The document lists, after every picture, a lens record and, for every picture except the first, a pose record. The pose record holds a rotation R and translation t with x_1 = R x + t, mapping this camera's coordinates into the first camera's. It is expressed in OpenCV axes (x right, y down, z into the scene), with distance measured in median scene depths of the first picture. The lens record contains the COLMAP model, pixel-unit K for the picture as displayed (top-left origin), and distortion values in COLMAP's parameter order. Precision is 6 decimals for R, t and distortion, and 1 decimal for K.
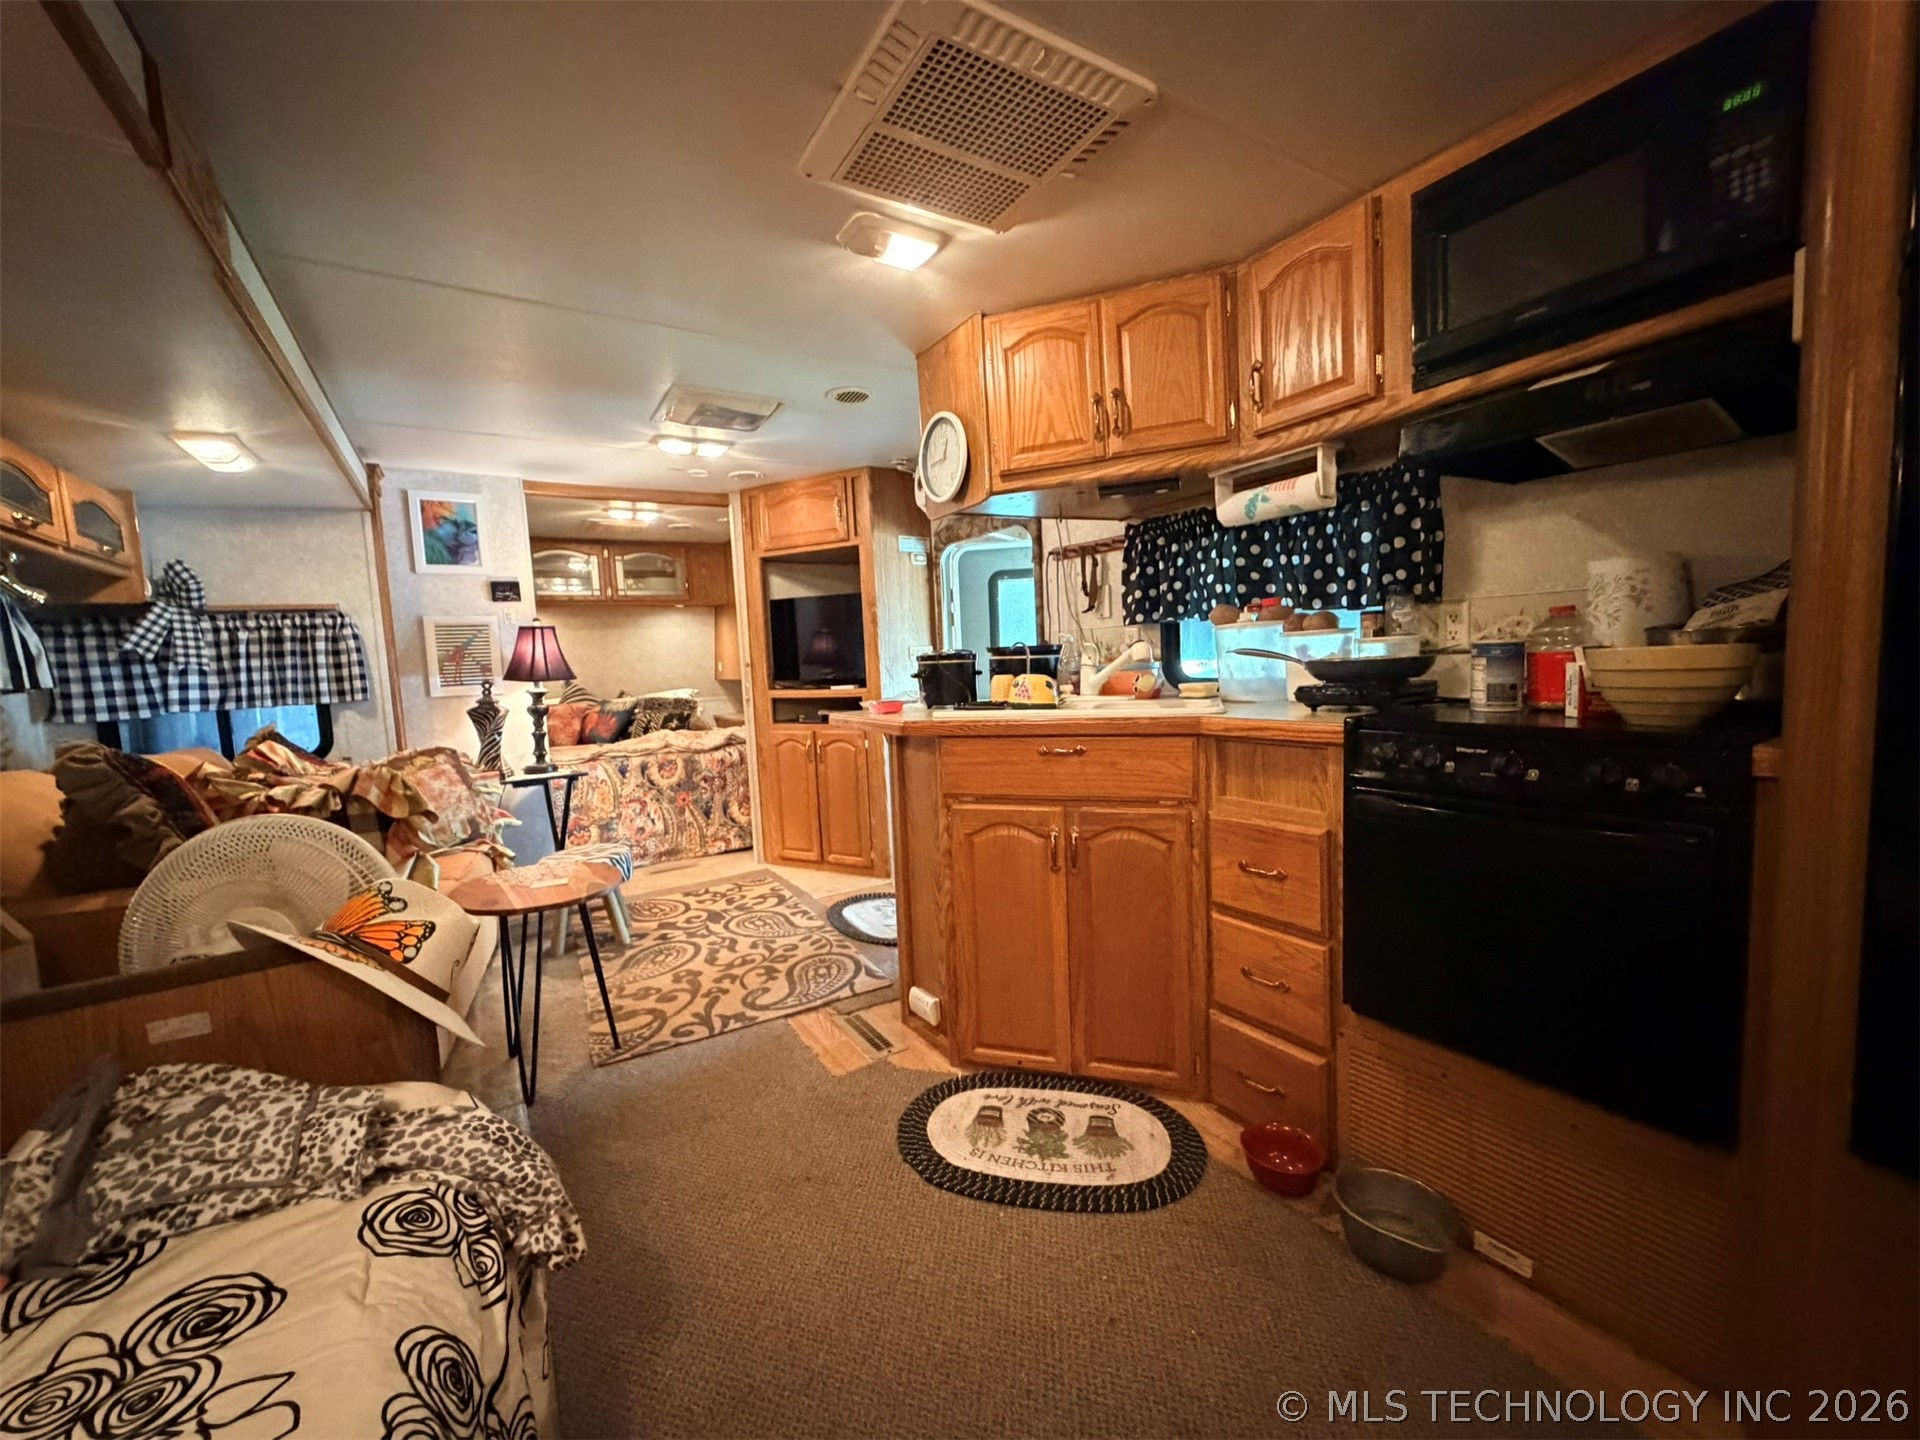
lens RADIAL K [[767.9, 0, 952.5], [0, 767.9, 725.0], [0, 0, 1]] dist [0.002765, -0.000024]
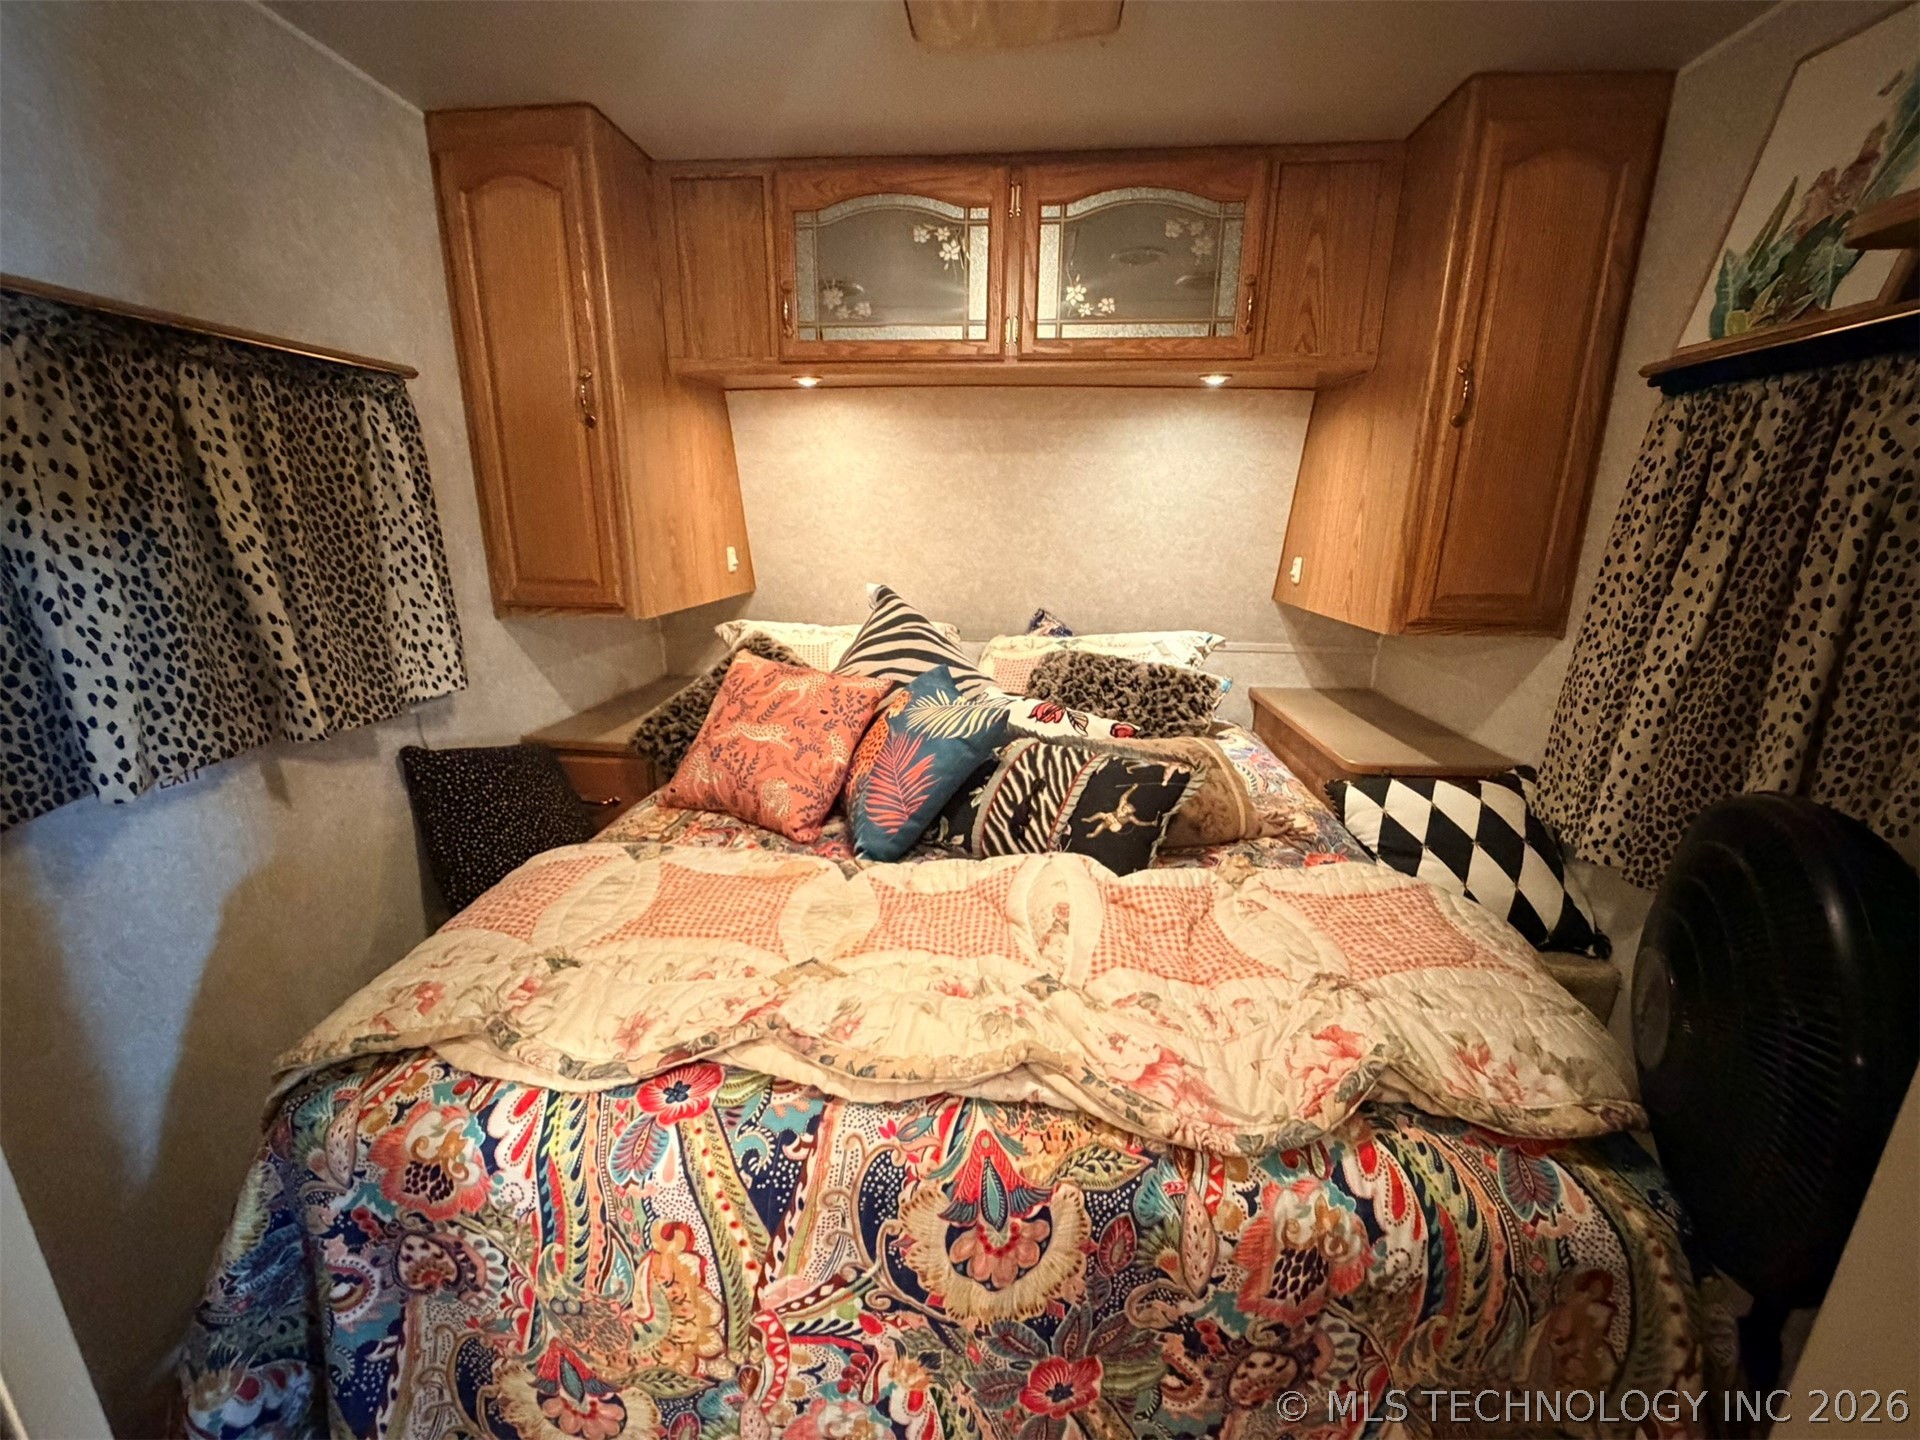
lens RADIAL K [[767.9, 0, 952.5], [0, 767.9, 725.0], [0, 0, 1]] dist [0.002765, -0.000024]
pose [[0.800484, 0.208971, -0.561744, -0.374095], [-0.100441, 0.970766, 0.218001, -0.118389], [0.590878, -0.118083, 0.798072, 1.066714]]
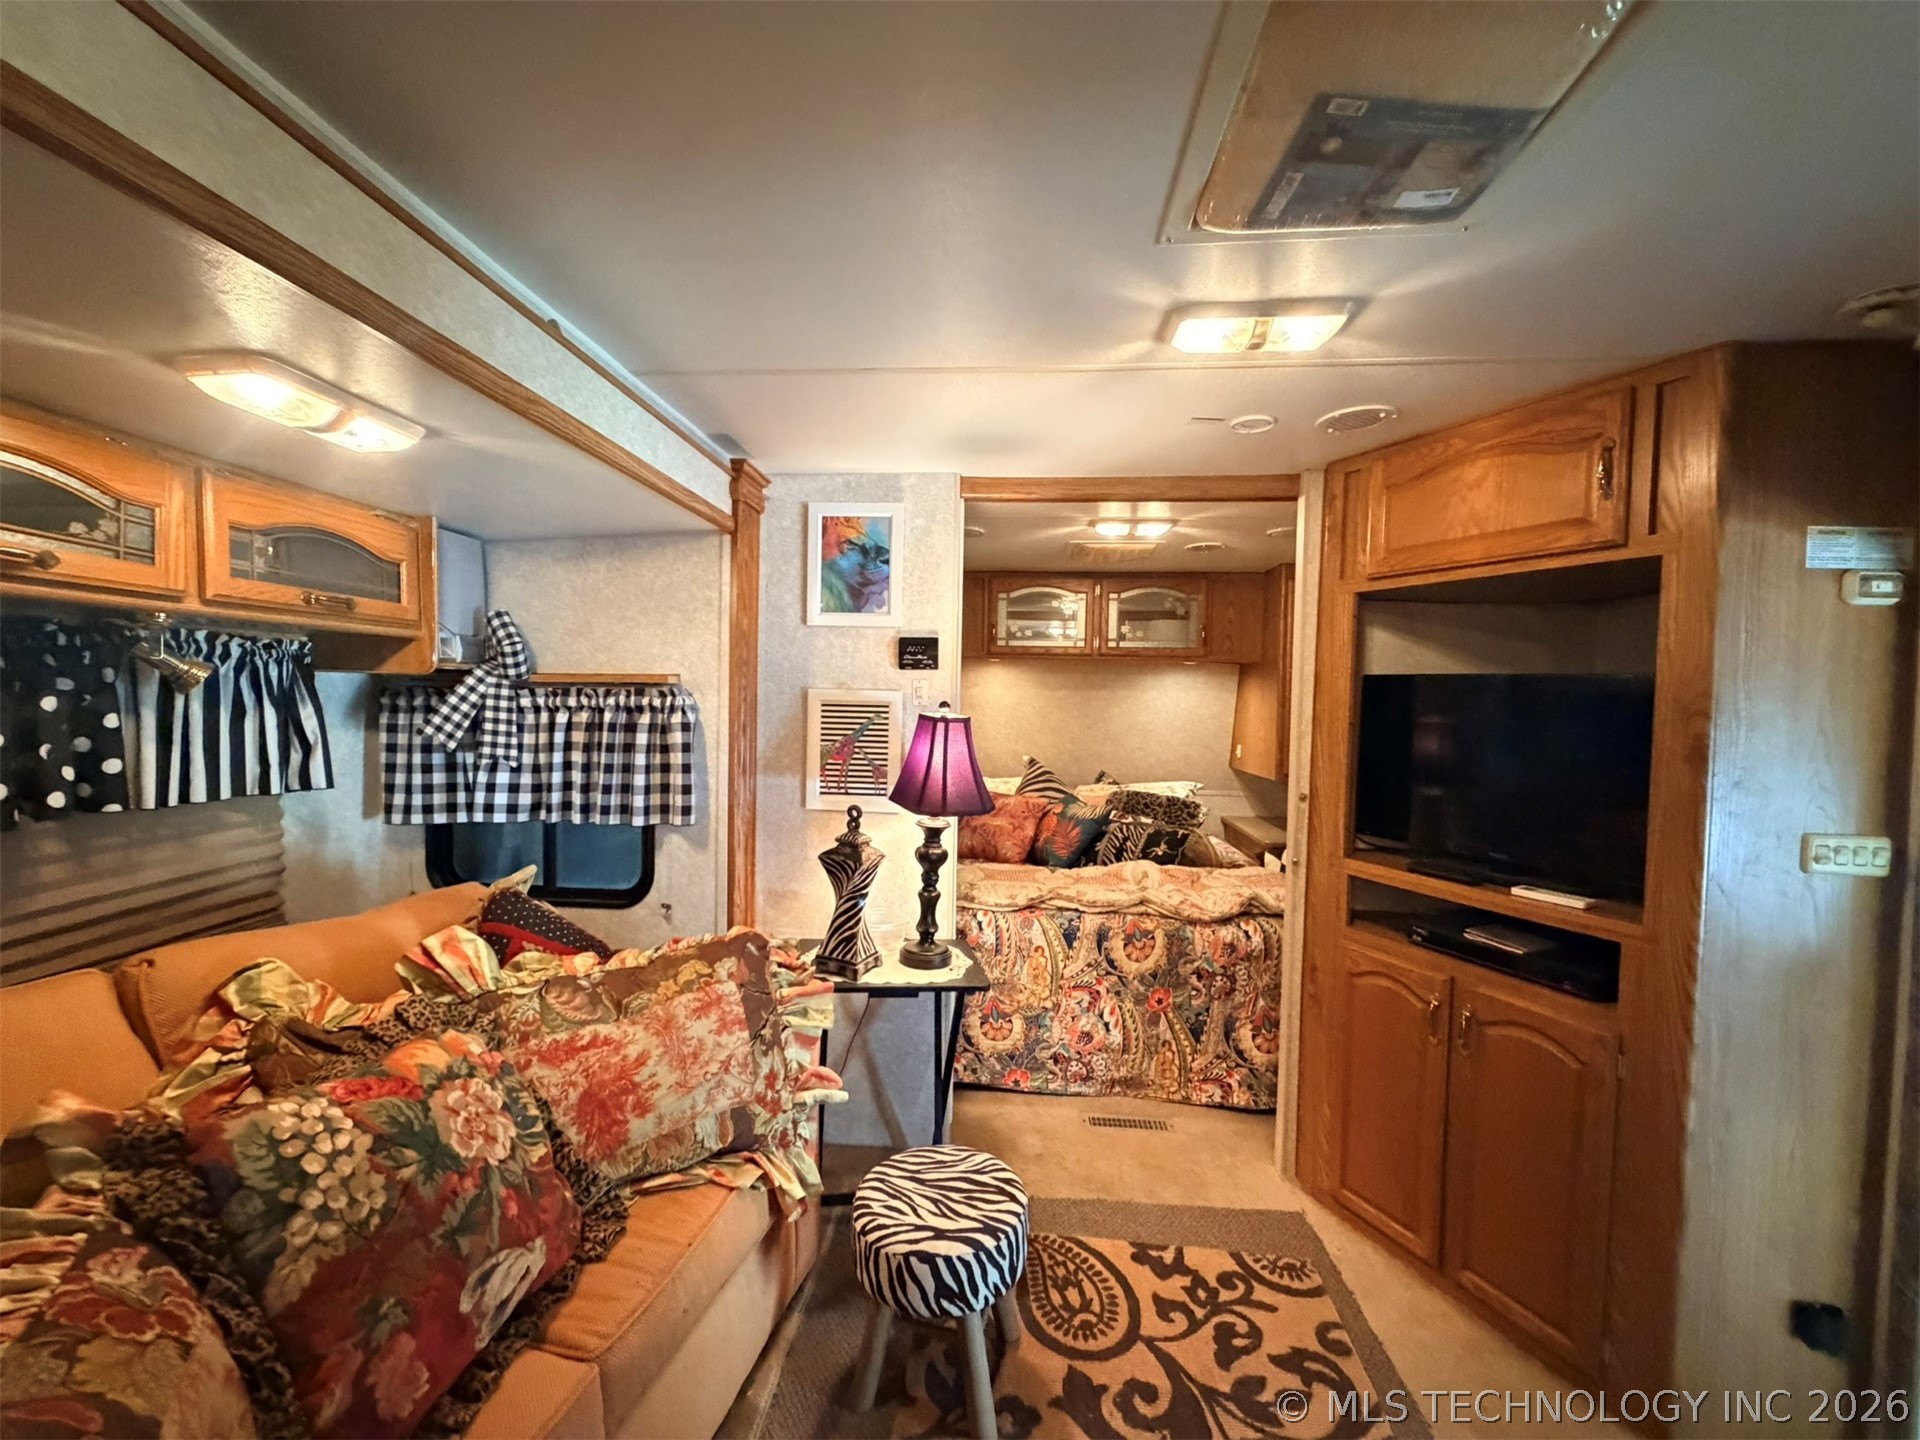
lens RADIAL K [[767.9, 0, 952.5], [0, 767.9, 725.0], [0, 0, 1]] dist [0.002765, -0.000024]
pose [[0.802274, 0.084732, -0.590912, -0.181998], [-0.110636, 0.993831, -0.007702, -0.114492], [0.586614, 0.071556, 0.806699, 0.515486]]
